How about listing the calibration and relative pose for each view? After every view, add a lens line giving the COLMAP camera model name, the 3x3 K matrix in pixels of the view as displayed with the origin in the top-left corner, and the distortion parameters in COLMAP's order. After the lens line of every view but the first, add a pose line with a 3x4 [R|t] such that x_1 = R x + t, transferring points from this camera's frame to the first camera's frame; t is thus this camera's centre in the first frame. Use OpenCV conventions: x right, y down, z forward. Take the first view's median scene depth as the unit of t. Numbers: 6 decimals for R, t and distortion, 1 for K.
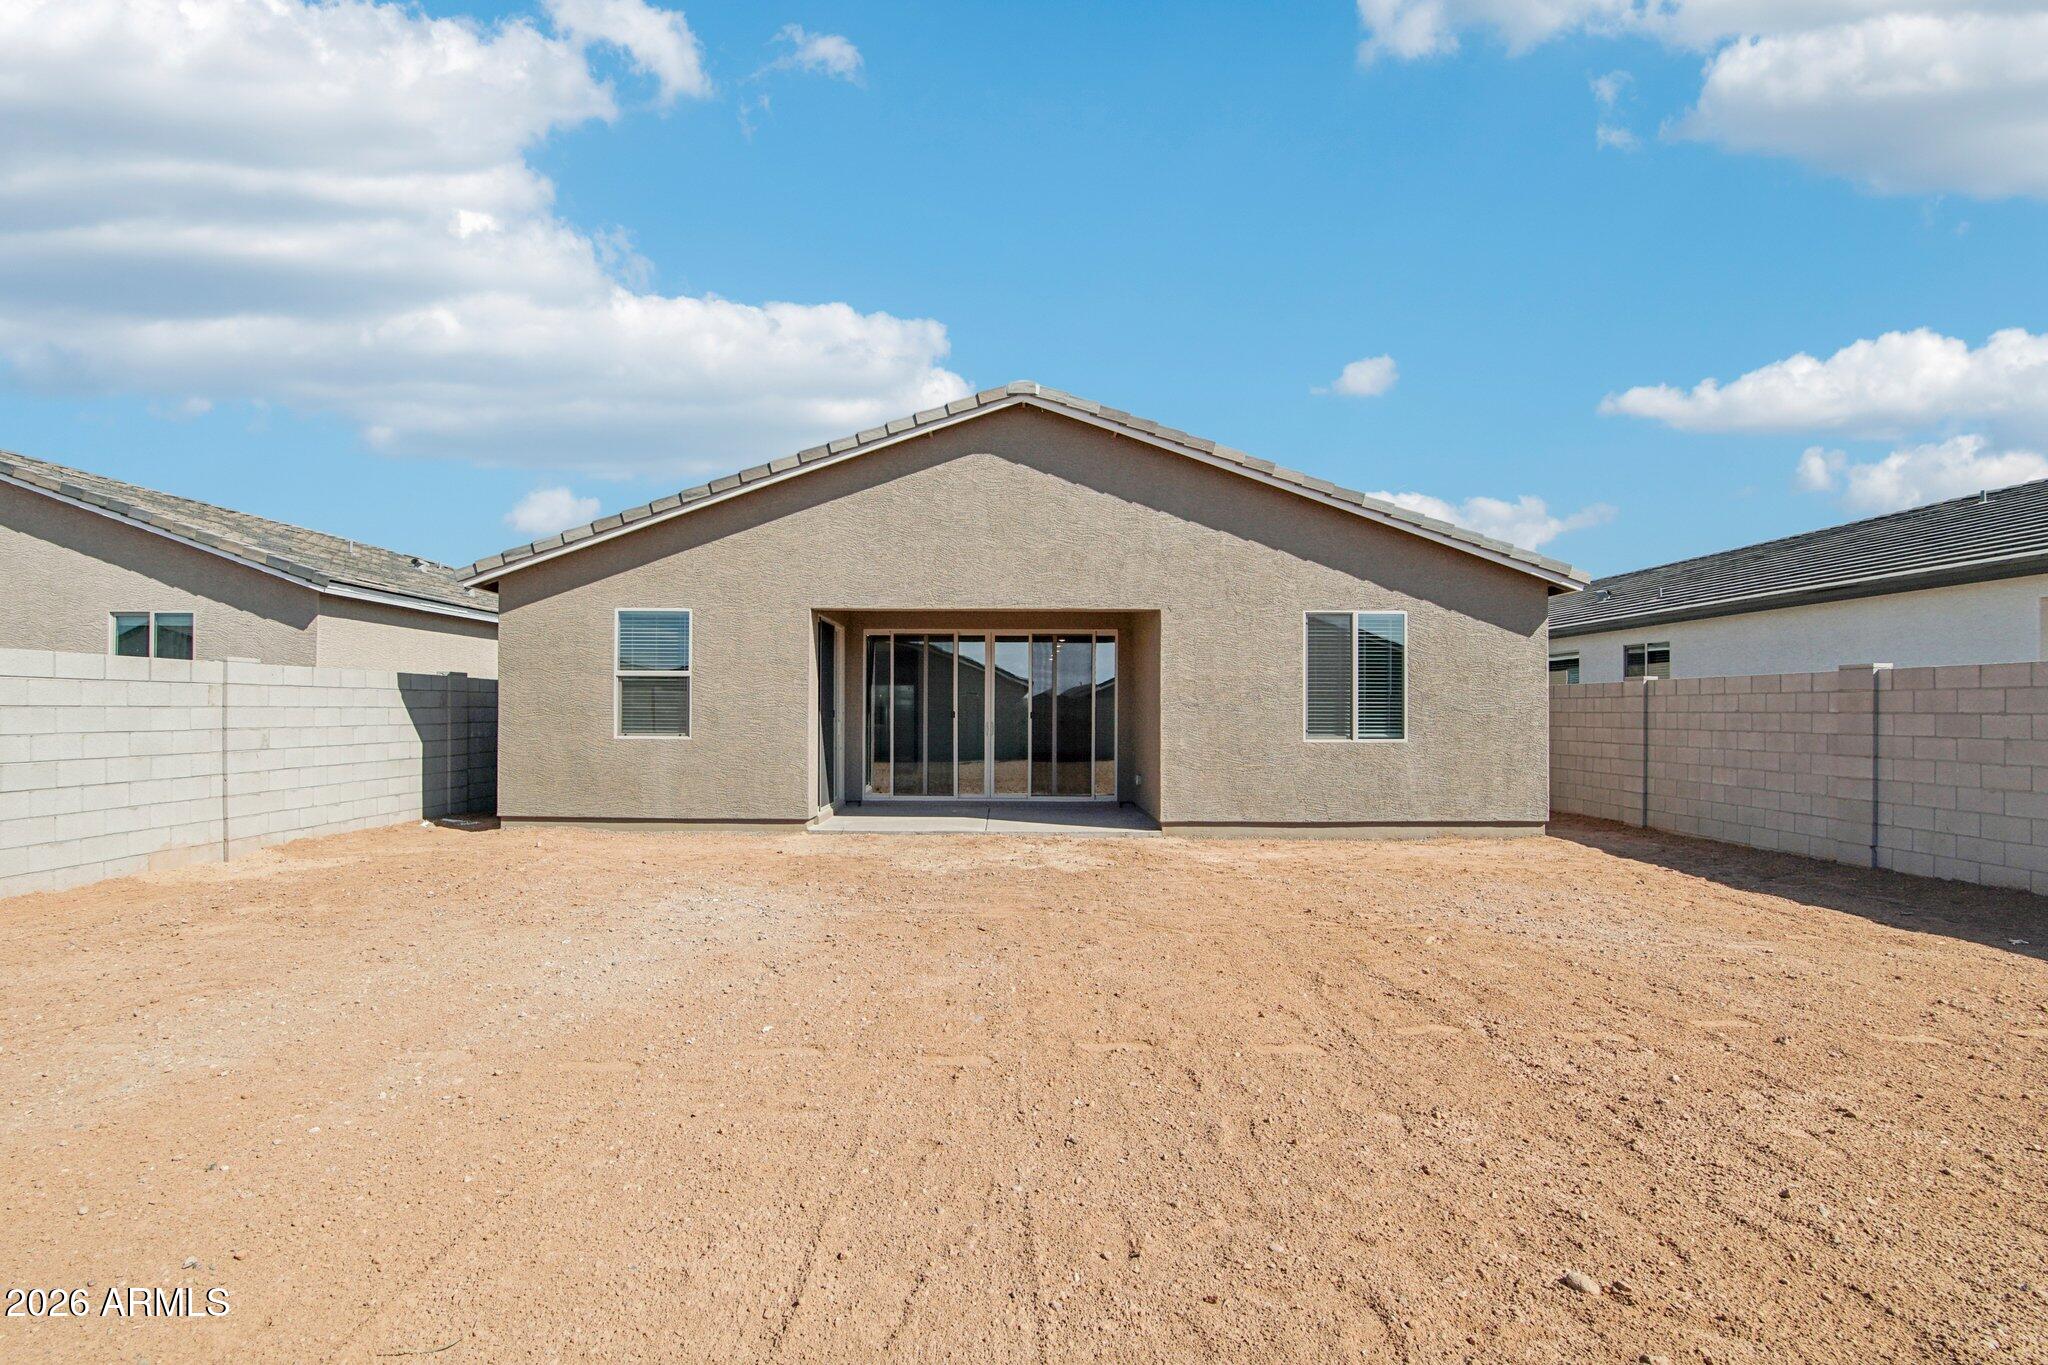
lens RADIAL K [[934.9, 0, 1004.3], [0, 934.9, 701.2], [0, 0, 1]] dist [-0.024213, 0.000954]
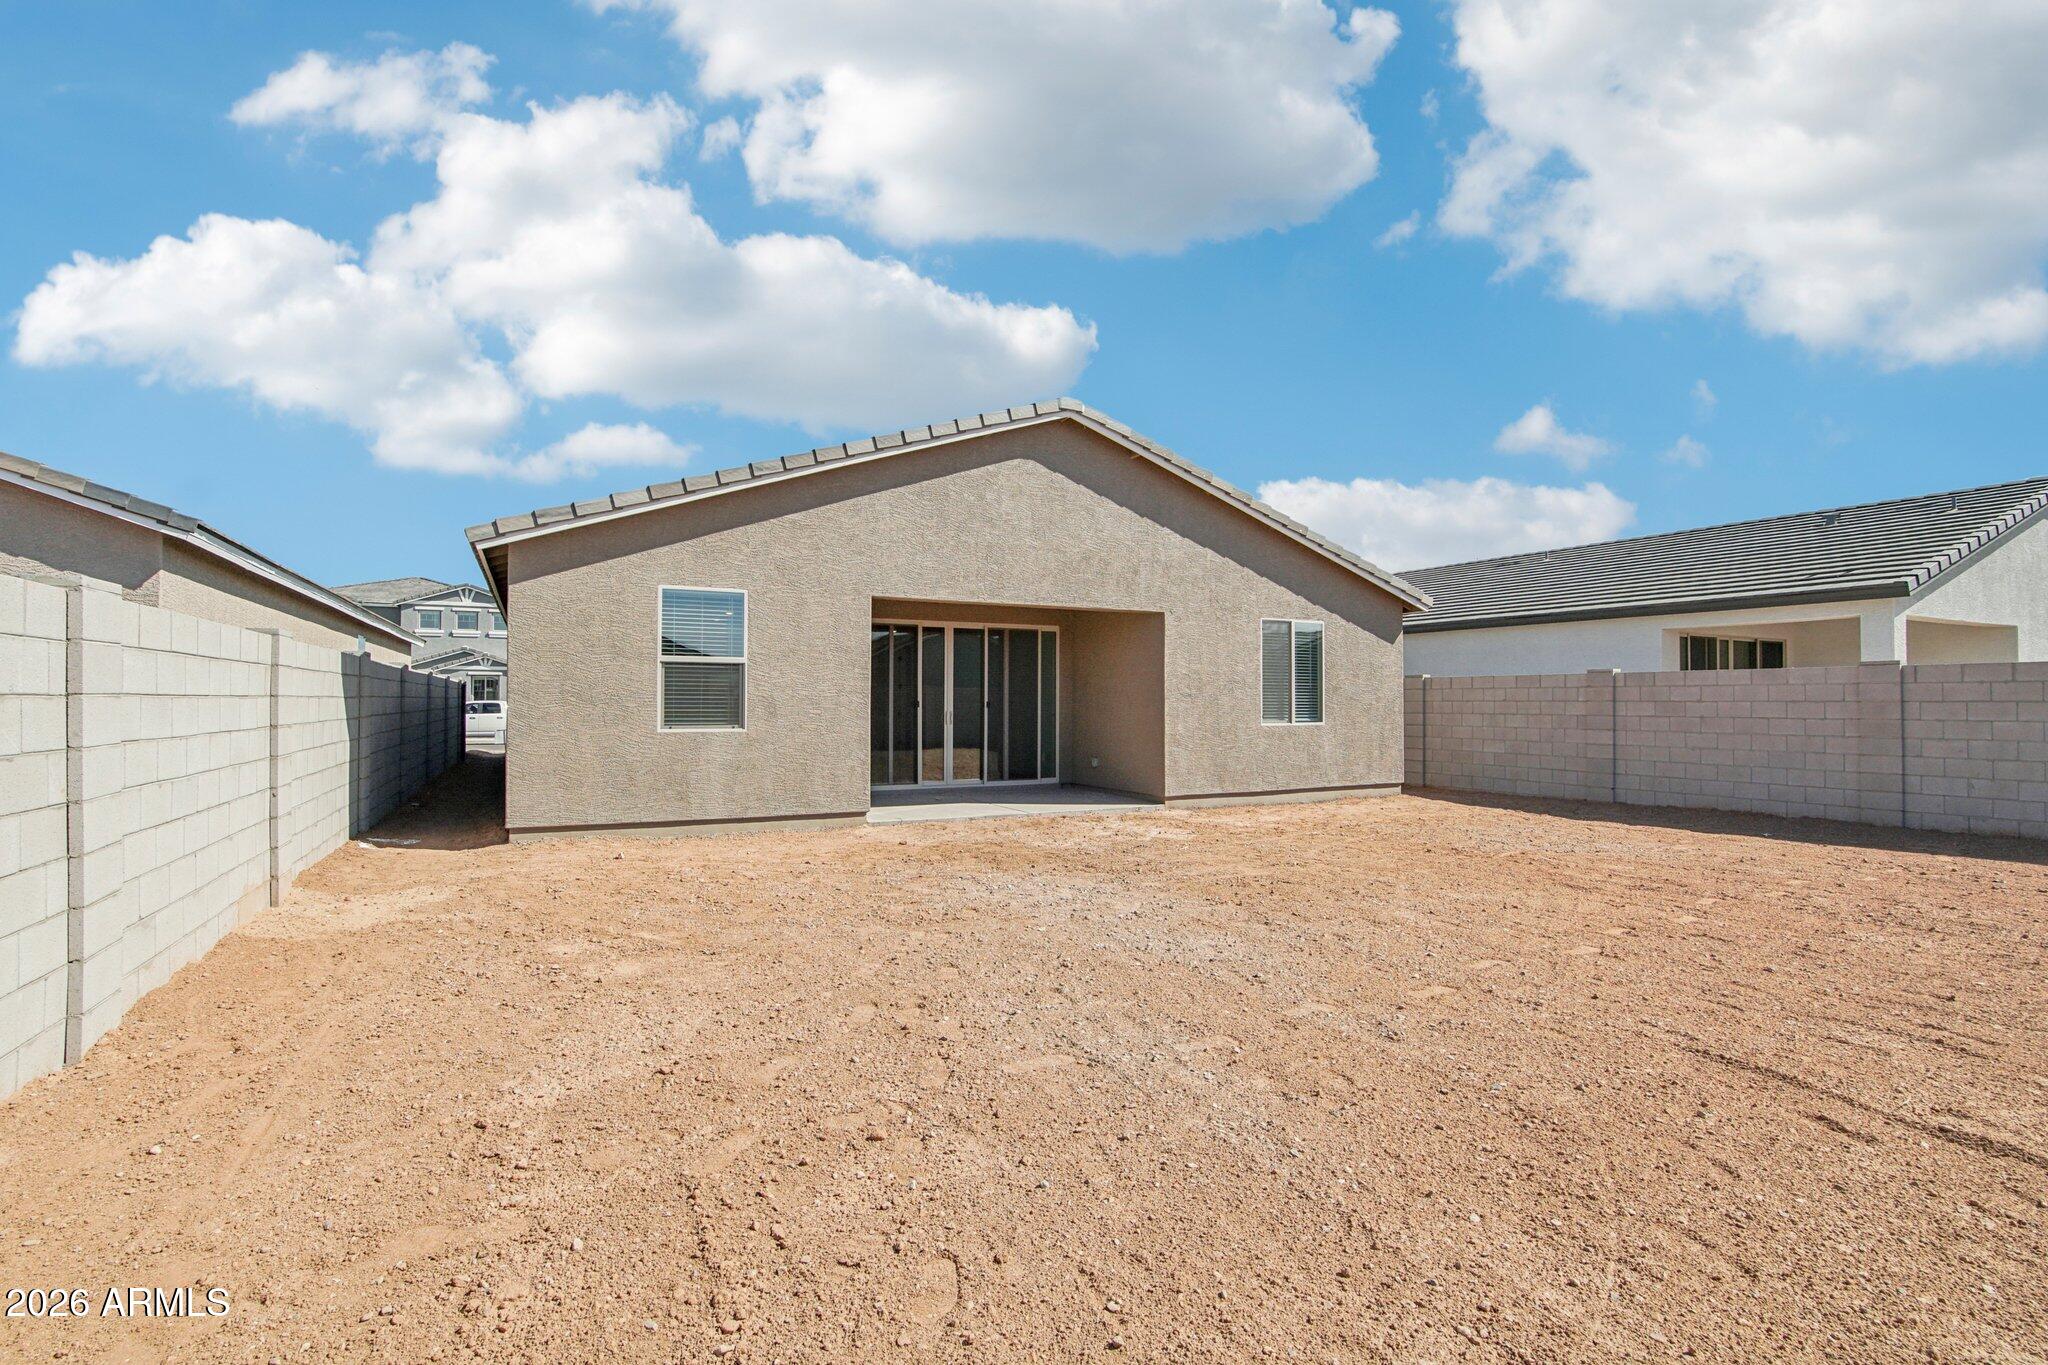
lens RADIAL K [[931.6, 0, 1000.8], [0, 931.6, 689.3], [0, 0, 1]] dist [-0.020802, 0.000259]
pose [[0.893440, 0.004444, 0.449160, -0.527475], [-0.002828, 0.999987, -0.004270, 0.002063], [-0.449173, 0.002544, 0.893441, 0.064355]]
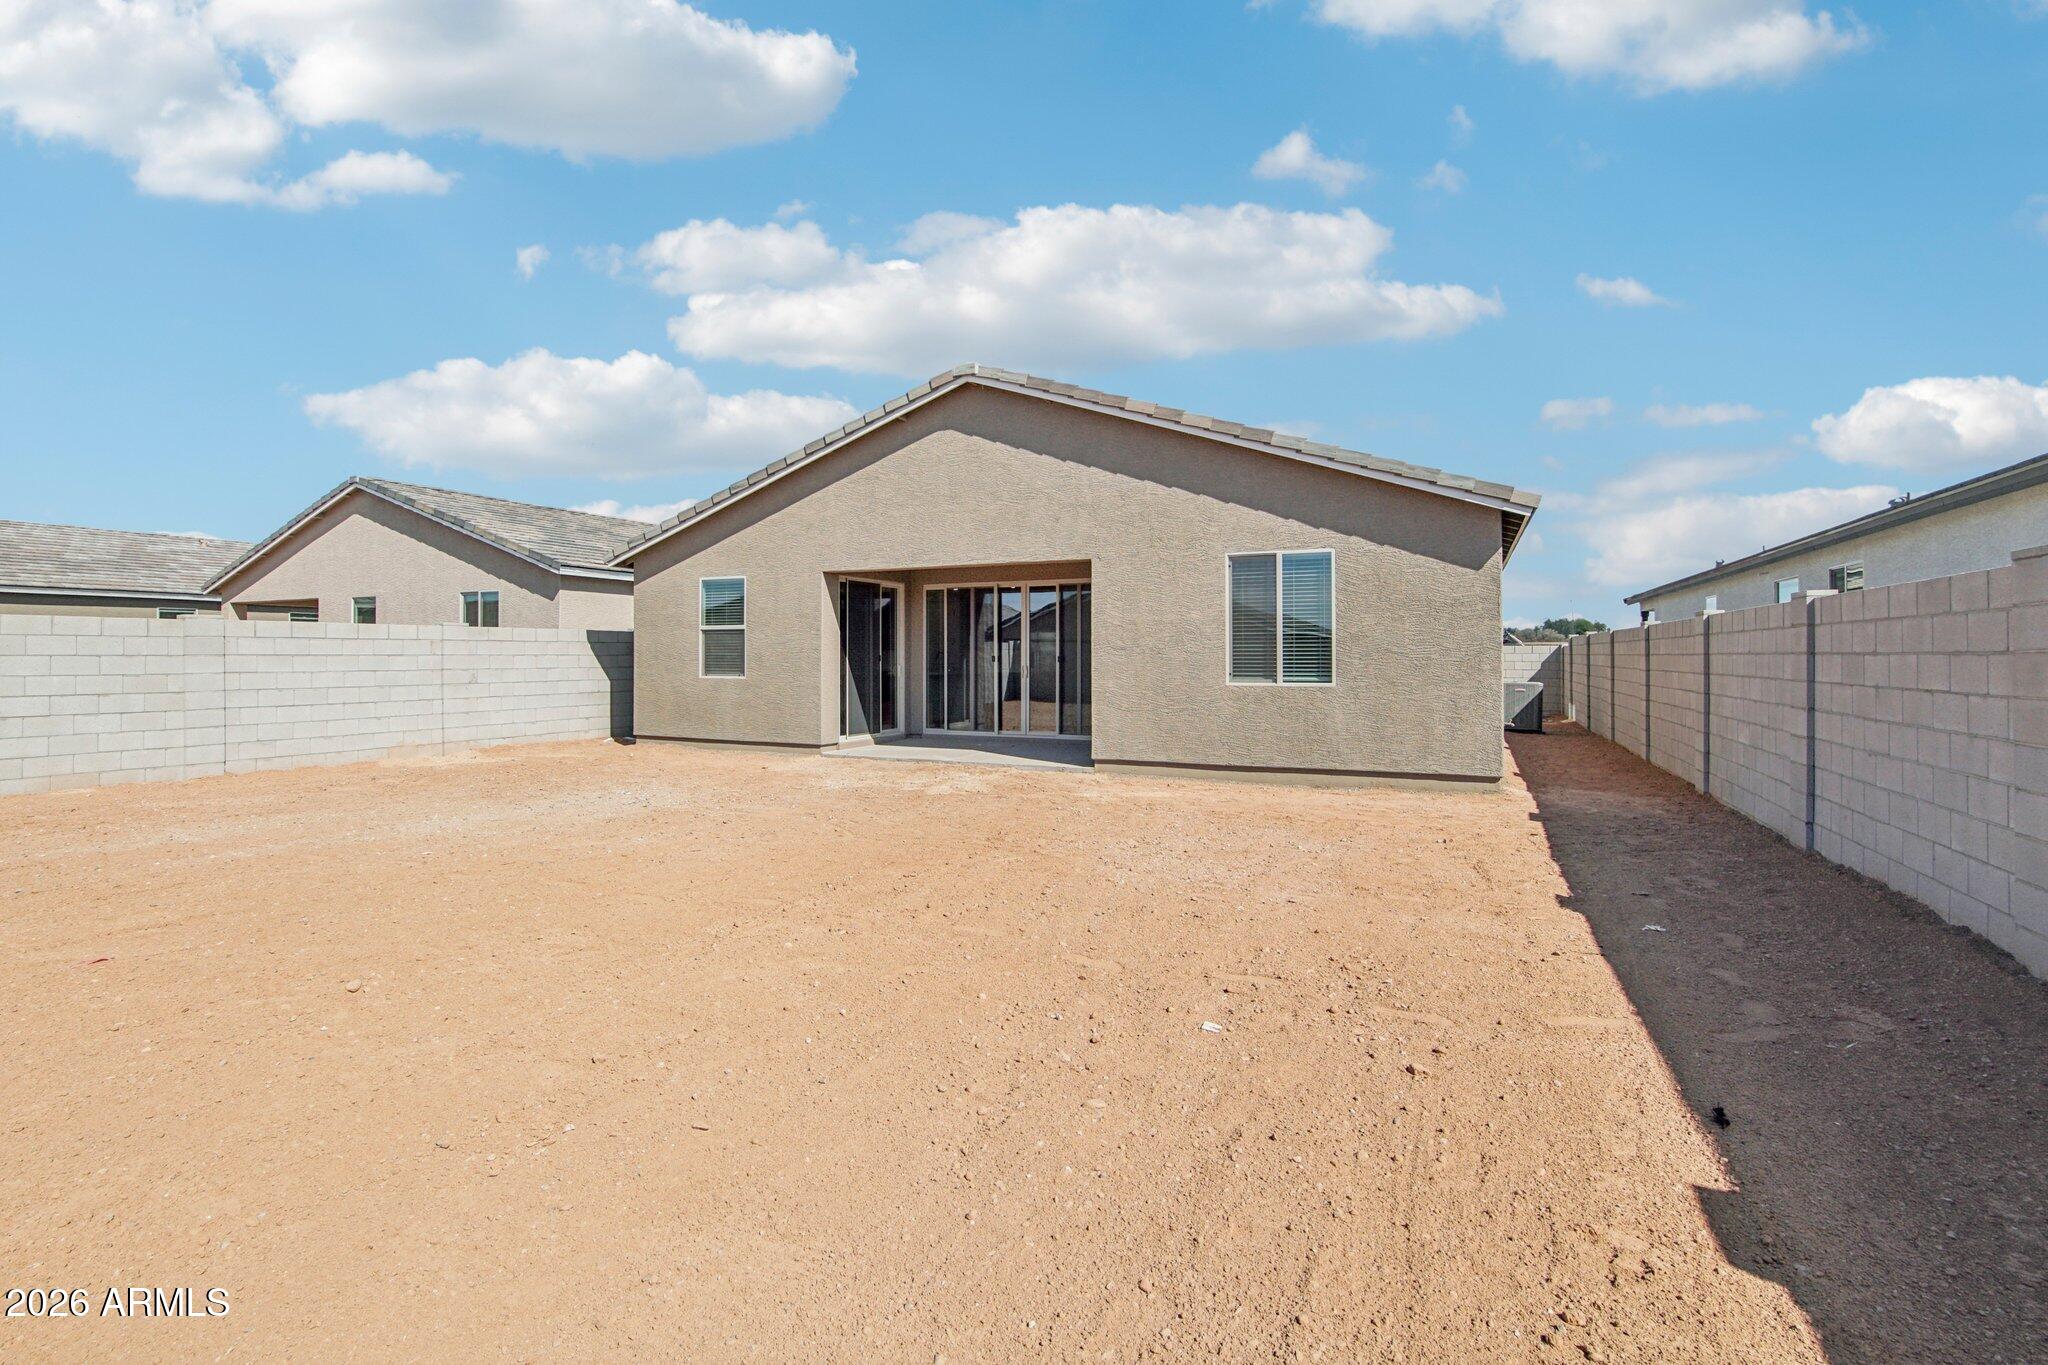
lens RADIAL K [[939.5, 0, 1006.9], [0, 939.5, 646.3], [0, 0, 1]] dist [-0.025358, 0.000176]
pose [[0.907395, -0.008966, -0.420184, 0.526686], [0.008581, 0.999959, -0.002806, 0.003054], [0.420192, -0.001059, 0.907435, -0.009888]]
